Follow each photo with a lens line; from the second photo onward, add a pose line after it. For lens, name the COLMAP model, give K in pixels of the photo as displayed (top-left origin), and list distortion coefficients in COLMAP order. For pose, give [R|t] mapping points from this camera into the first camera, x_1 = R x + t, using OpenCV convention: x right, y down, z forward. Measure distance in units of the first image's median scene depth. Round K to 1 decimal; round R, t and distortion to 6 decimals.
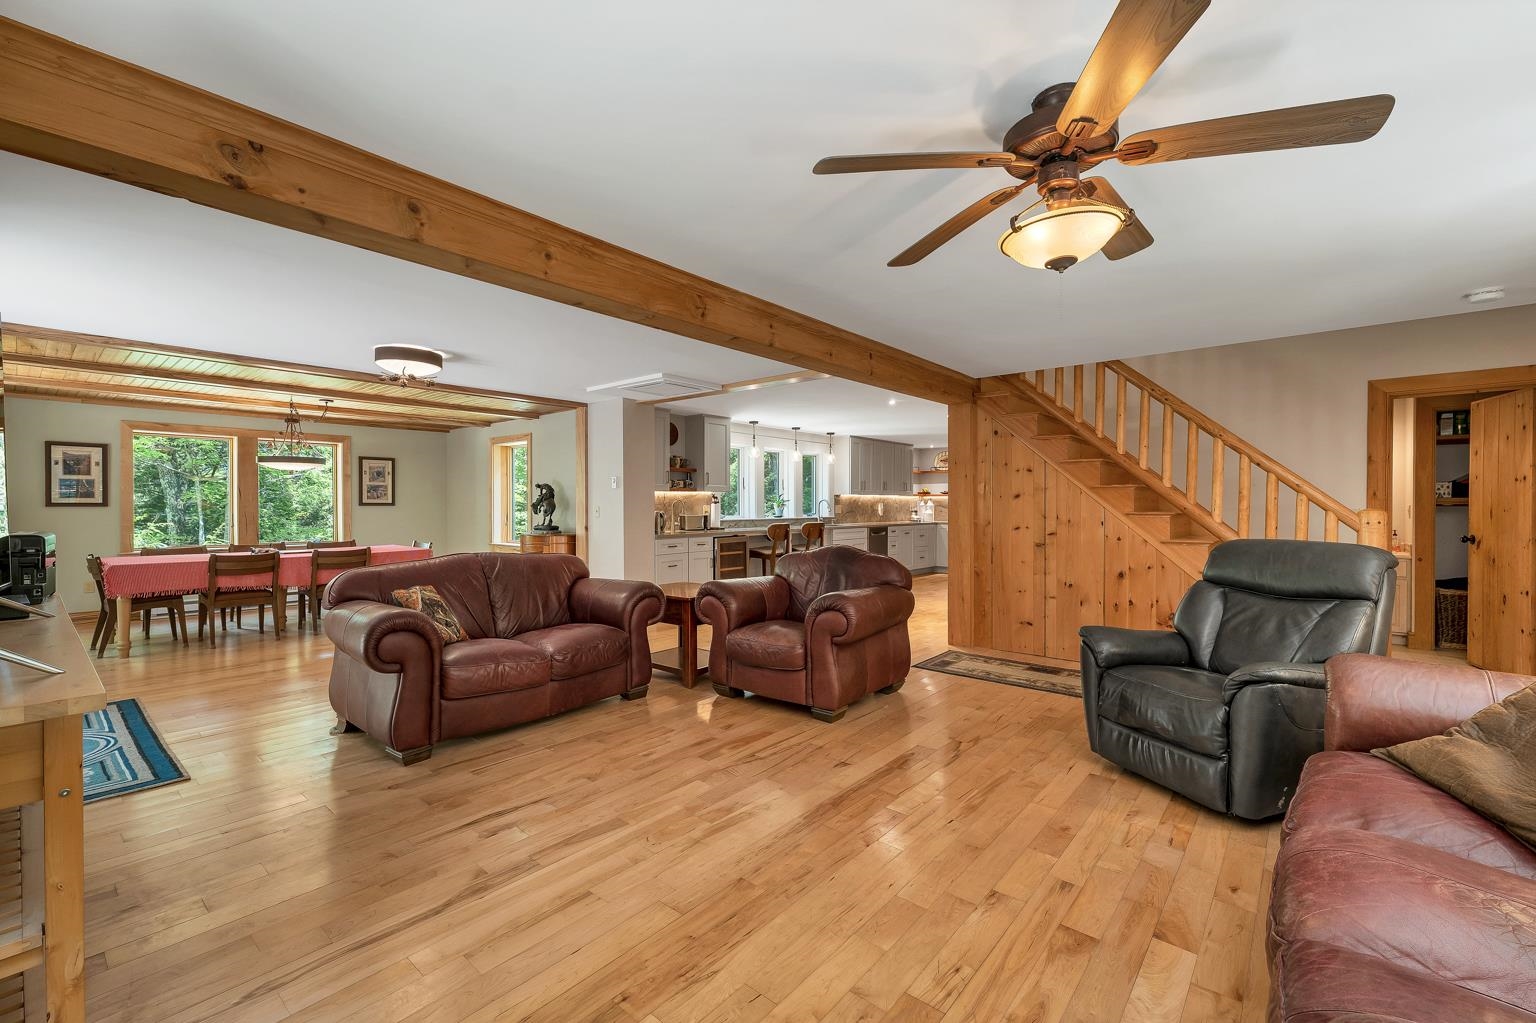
lens RADIAL K [[621.2, 0, 776.2], [0, 621.2, 520.3], [0, 0, 1]] dist [0.004380, -0.002261]
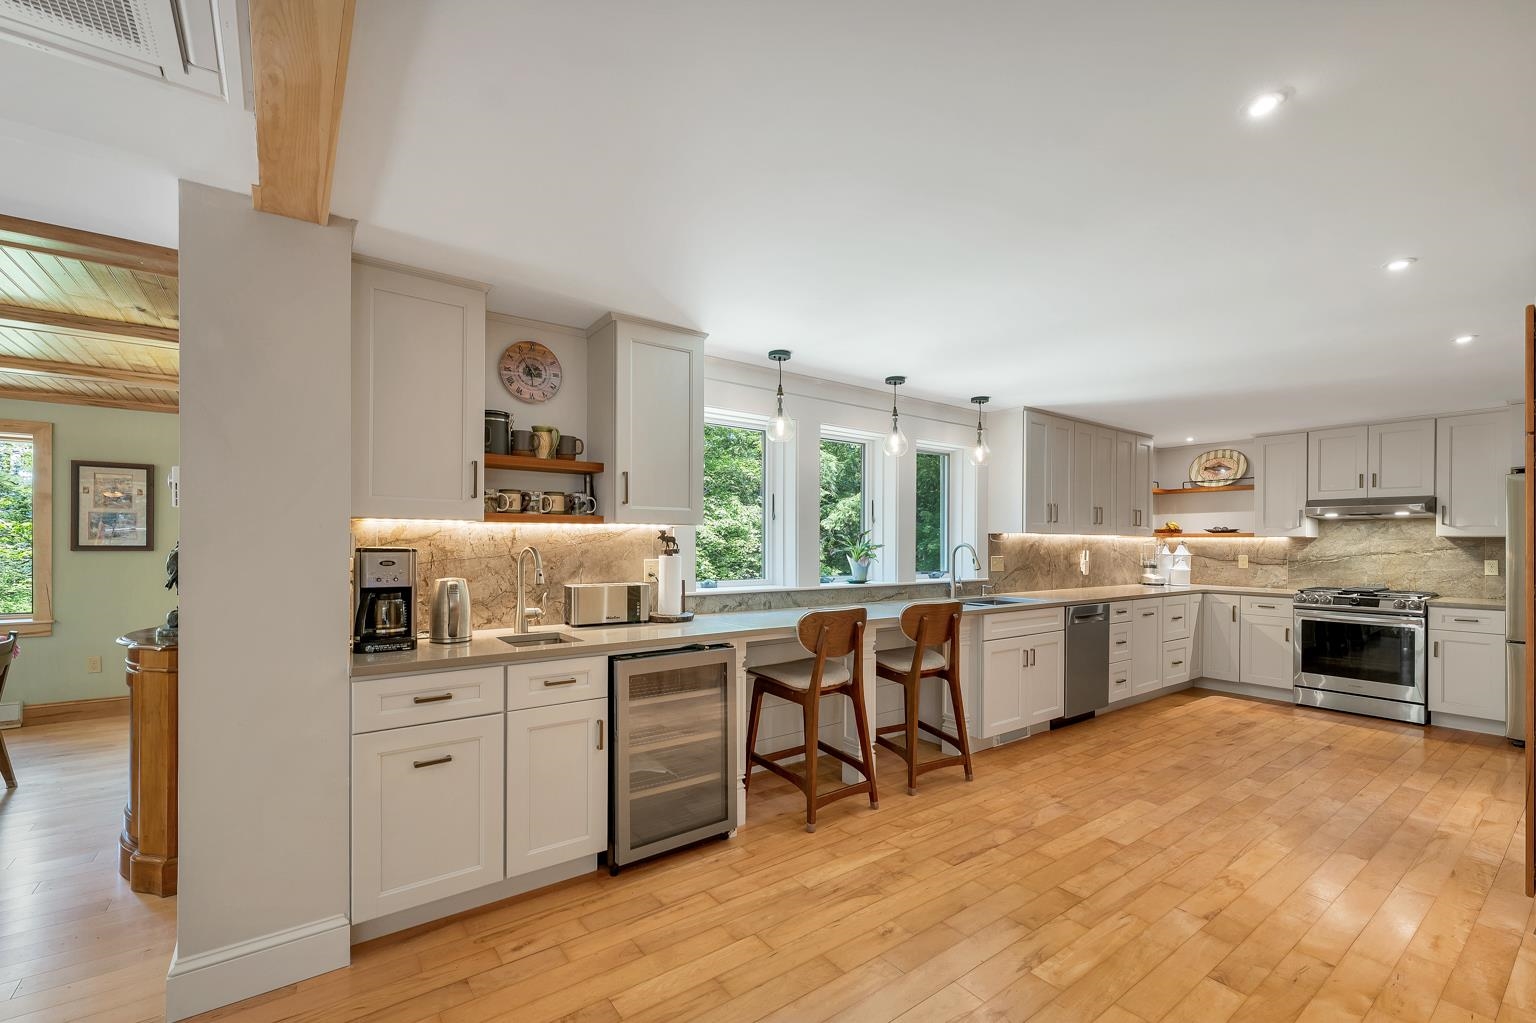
lens RADIAL K [[621.2, 0, 767.3], [0, 621.2, 544.8], [0, 0, 1]] dist [0.004380, -0.002261]
pose [[0.969092, 0.007068, -0.246597, 0.049776], [-0.013070, 0.999657, -0.022711, -0.020650], [0.246351, 0.025232, 0.968852, 0.526933]]
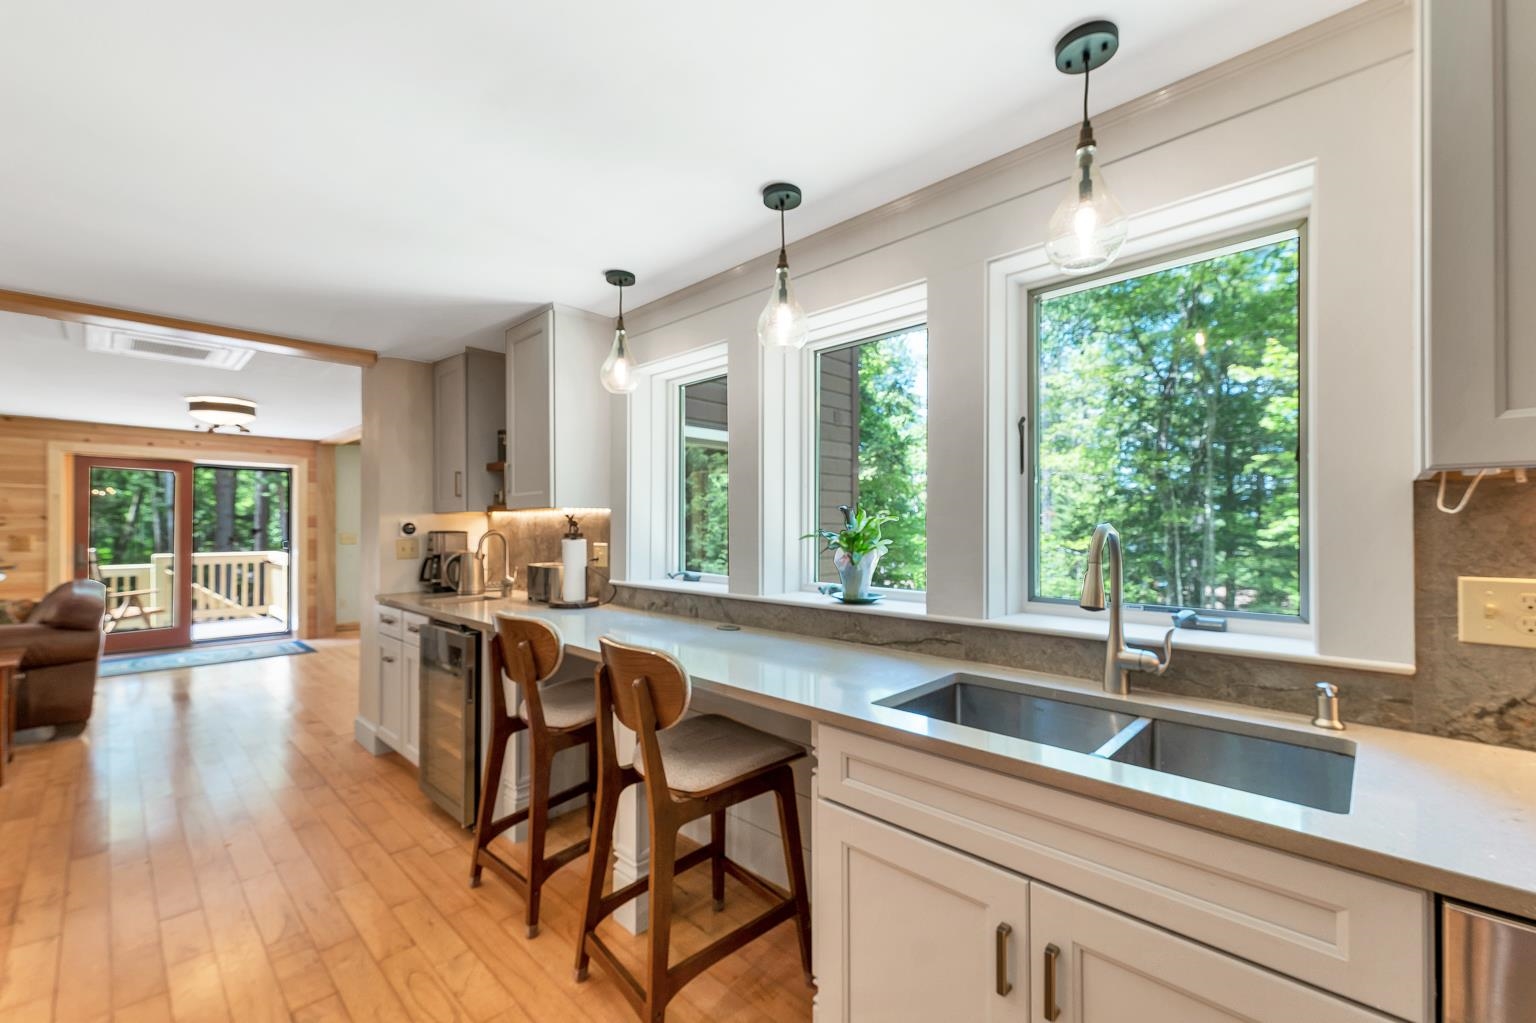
lens RADIAL K [[621.2, 0, 763.4], [0, 621.2, 519.9], [0, 0, 1]] dist [0.004380, -0.002261]
pose [[-0.059506, -0.011648, -0.998160, 0.235004], [-0.027820, 0.999563, -0.010006, -0.031506], [0.997840, 0.027173, -0.059804, 0.954954]]
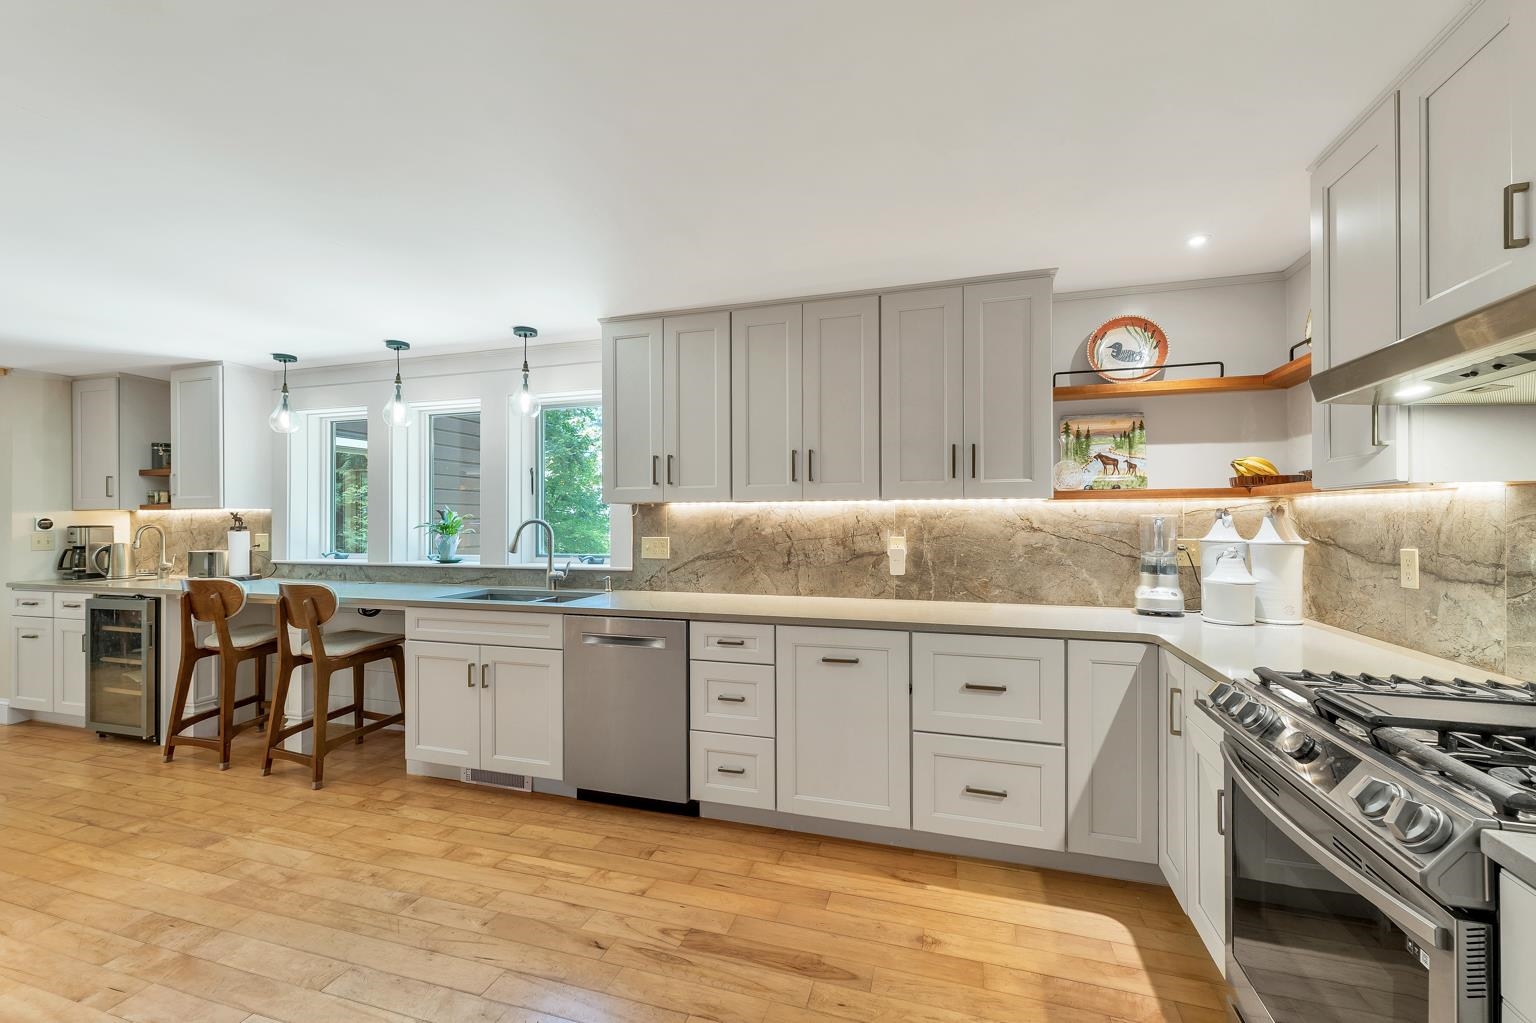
lens RADIAL K [[621.2, 0, 750.5], [0, 621.2, 514.5], [0, 0, 1]] dist [0.004380, -0.002261]
pose [[0.393264, -0.009920, -0.919372, 0.468306], [-0.022079, 0.999552, -0.020230, -0.032707], [0.919160, 0.028254, 0.392869, 0.998042]]
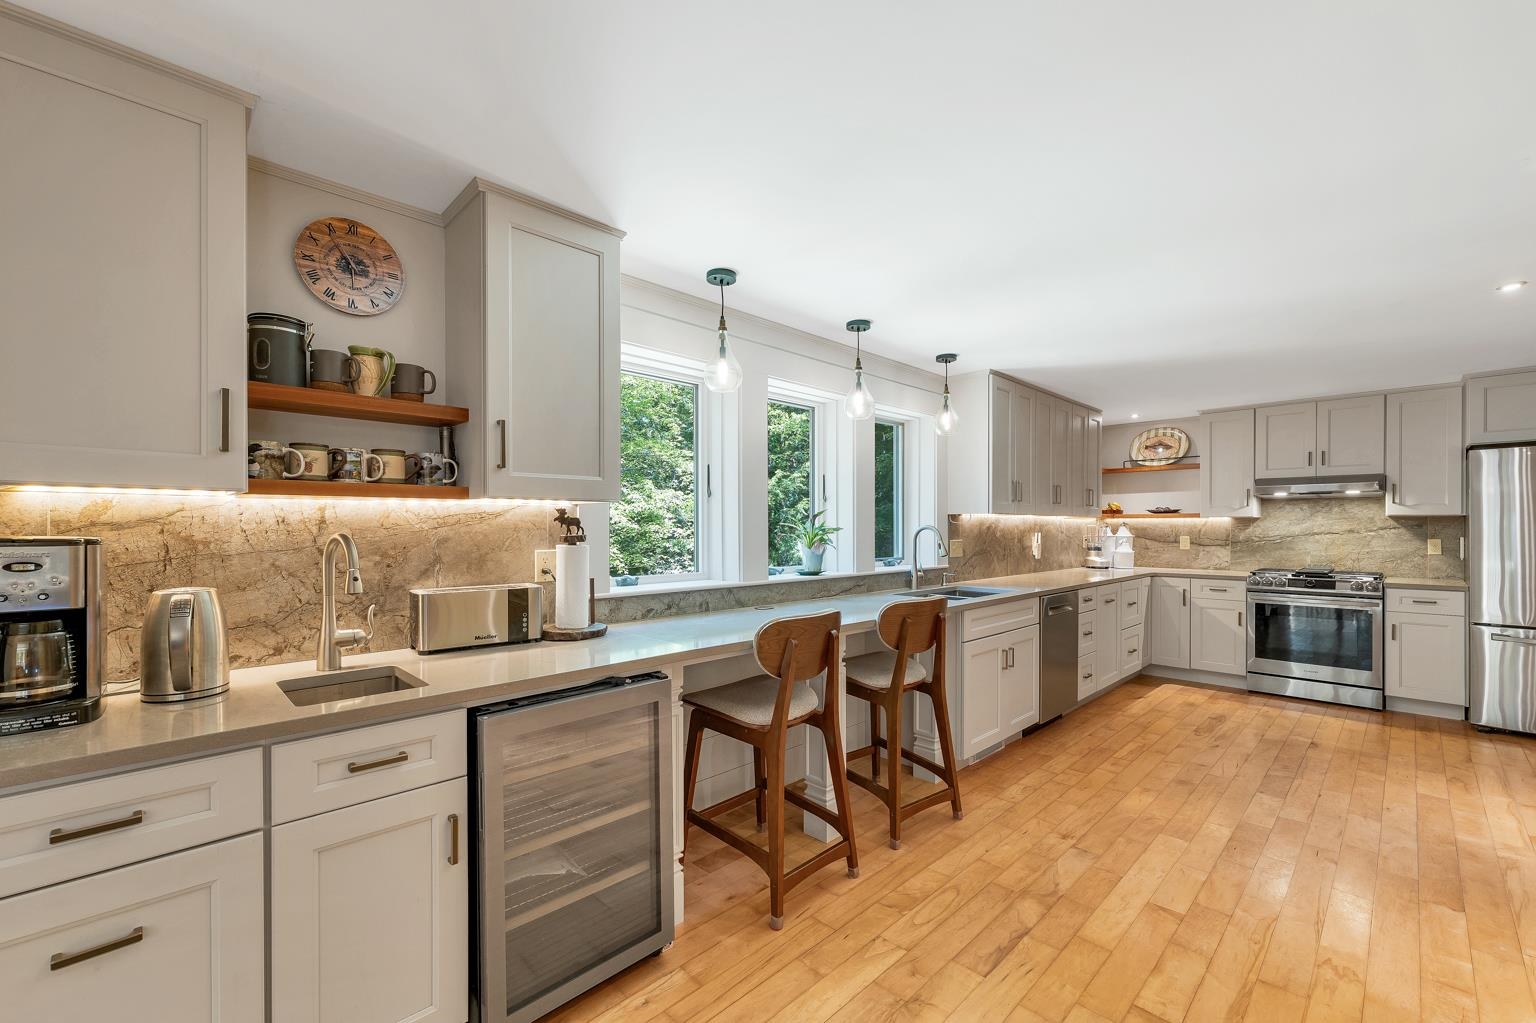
lens RADIAL K [[621.2, 0, 767.8], [0, 621.2, 524.2], [0, 0, 1]] dist [0.004380, -0.002261]
pose [[0.994724, -0.000771, -0.102586, 0.015802], [-0.002519, 0.999487, -0.031937, -0.022085], [0.102558, 0.032027, 0.994211, 0.608420]]
